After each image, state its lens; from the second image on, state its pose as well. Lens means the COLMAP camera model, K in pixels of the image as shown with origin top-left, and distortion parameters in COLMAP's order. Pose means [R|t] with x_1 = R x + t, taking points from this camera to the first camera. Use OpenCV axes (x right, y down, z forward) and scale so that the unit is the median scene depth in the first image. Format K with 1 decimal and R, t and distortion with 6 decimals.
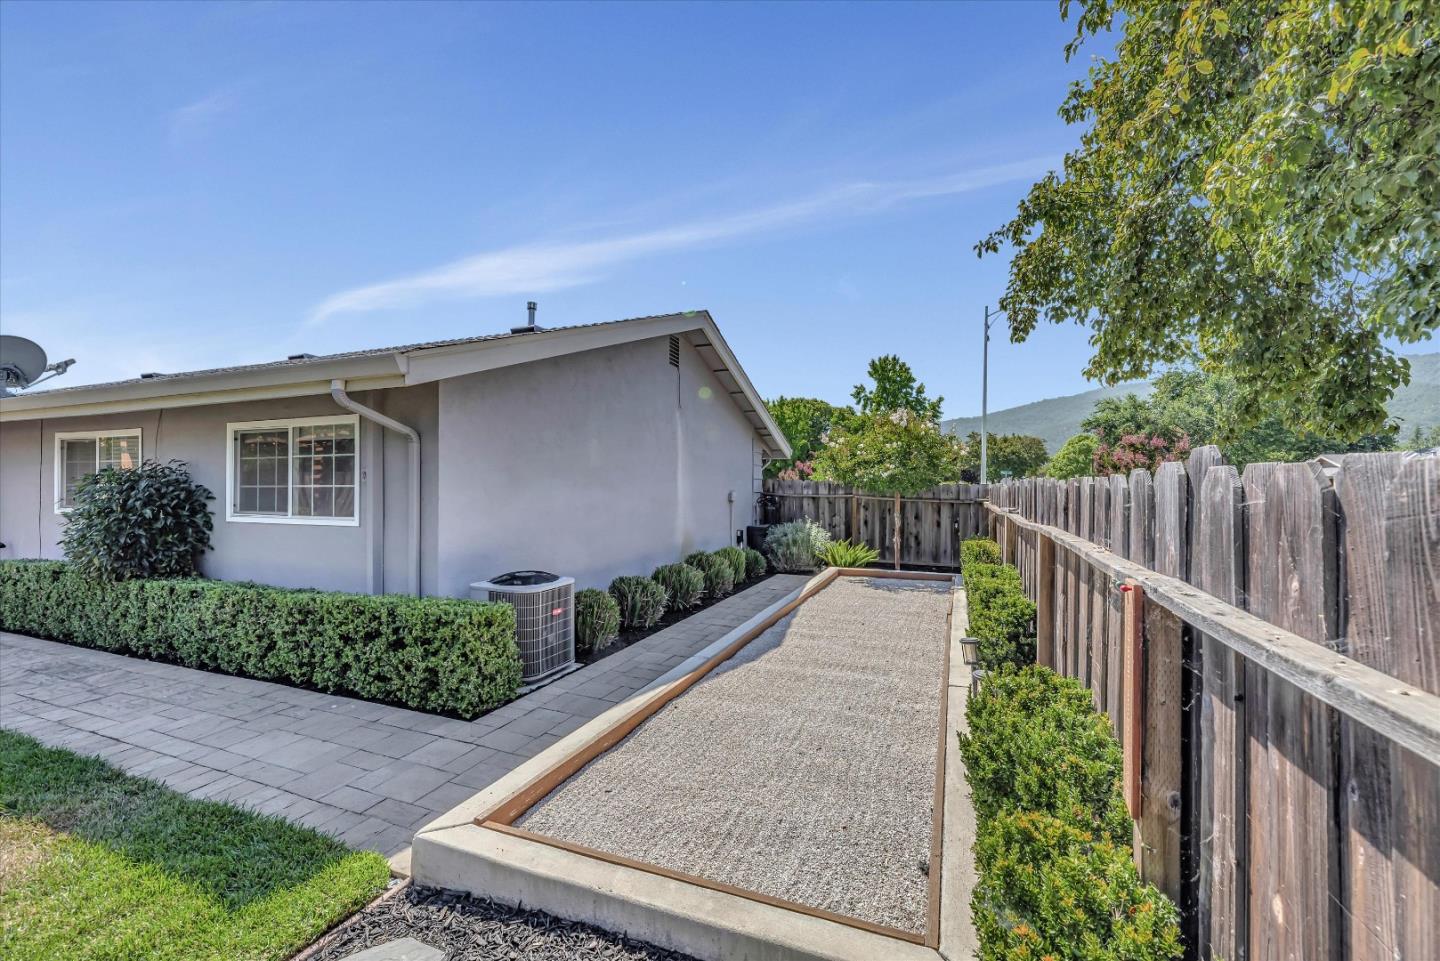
lens RADIAL K [[586.2, 0, 722.9], [0, 586.2, 472.5], [0, 0, 1]] dist [0.001009, -0.000152]
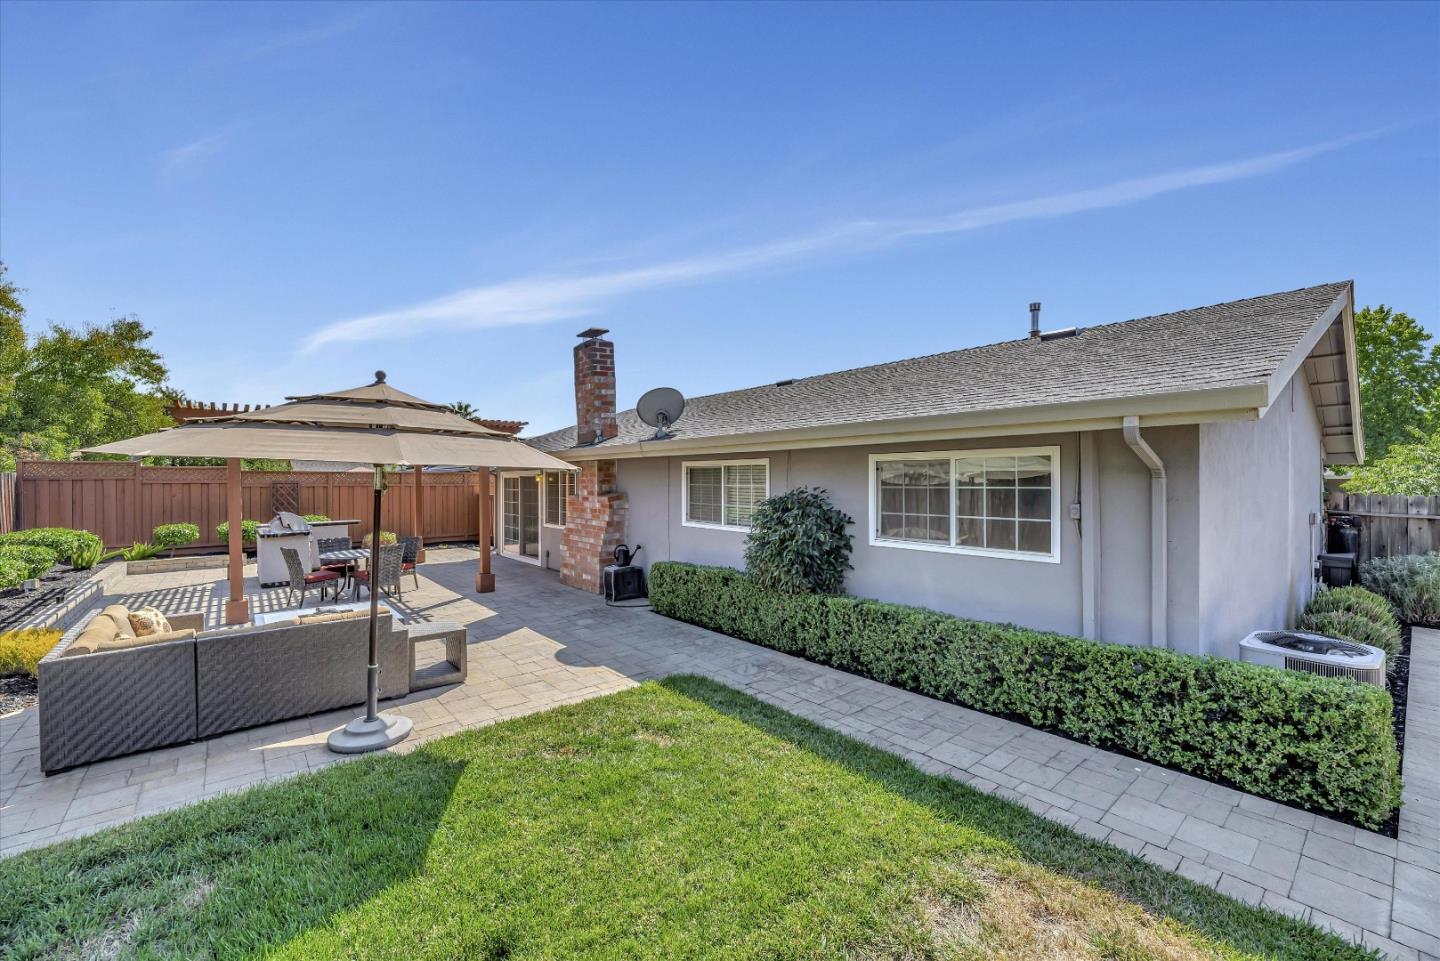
lens RADIAL K [[586.2, 0, 727.6], [0, 586.2, 480.3], [0, 0, 1]] dist [0.001009, -0.000152]
pose [[0.882512, -0.003214, -0.470278, -0.639924], [0.012128, 0.999800, 0.015926, -0.064557], [0.470133, -0.019758, 0.882375, -0.091871]]
